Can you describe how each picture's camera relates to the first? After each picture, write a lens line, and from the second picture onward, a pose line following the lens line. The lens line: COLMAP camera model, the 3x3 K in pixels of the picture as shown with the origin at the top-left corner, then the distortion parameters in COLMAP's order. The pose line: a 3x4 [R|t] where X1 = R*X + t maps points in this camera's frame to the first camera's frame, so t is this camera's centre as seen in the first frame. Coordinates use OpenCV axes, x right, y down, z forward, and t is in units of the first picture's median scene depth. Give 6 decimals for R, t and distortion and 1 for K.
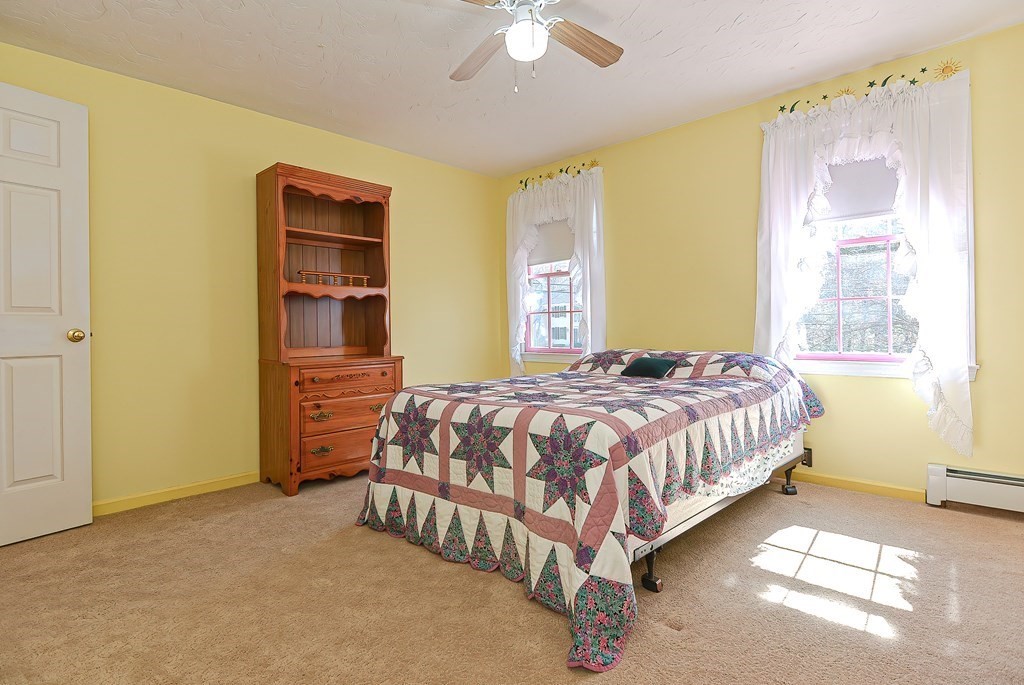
lens RADIAL K [[498.9, 0, 501.2], [0, 498.9, 333.2], [0, 0, 1]] dist [0.003612, -0.010245]
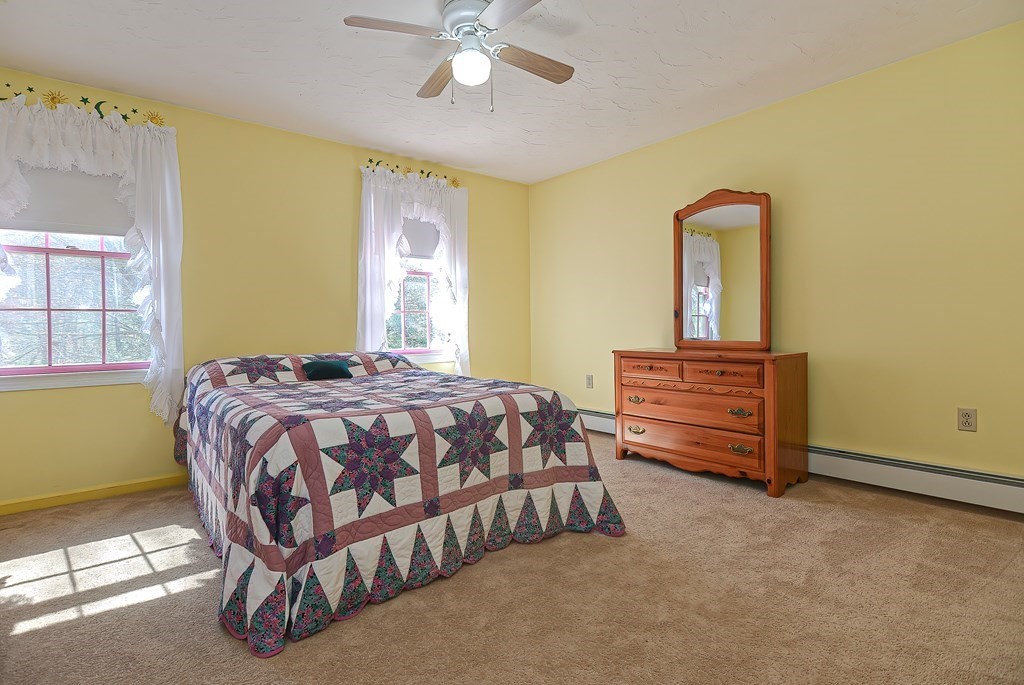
lens RADIAL K [[498.9, 0, 501.2], [0, 498.9, 333.2], [0, 0, 1]] dist [0.003612, -0.010245]
pose [[0.127828, -0.000532, 0.991796, -0.957409], [0.021765, 0.999761, -0.002269, 0.005135], [-0.991558, 0.021877, 0.127809, 0.729921]]
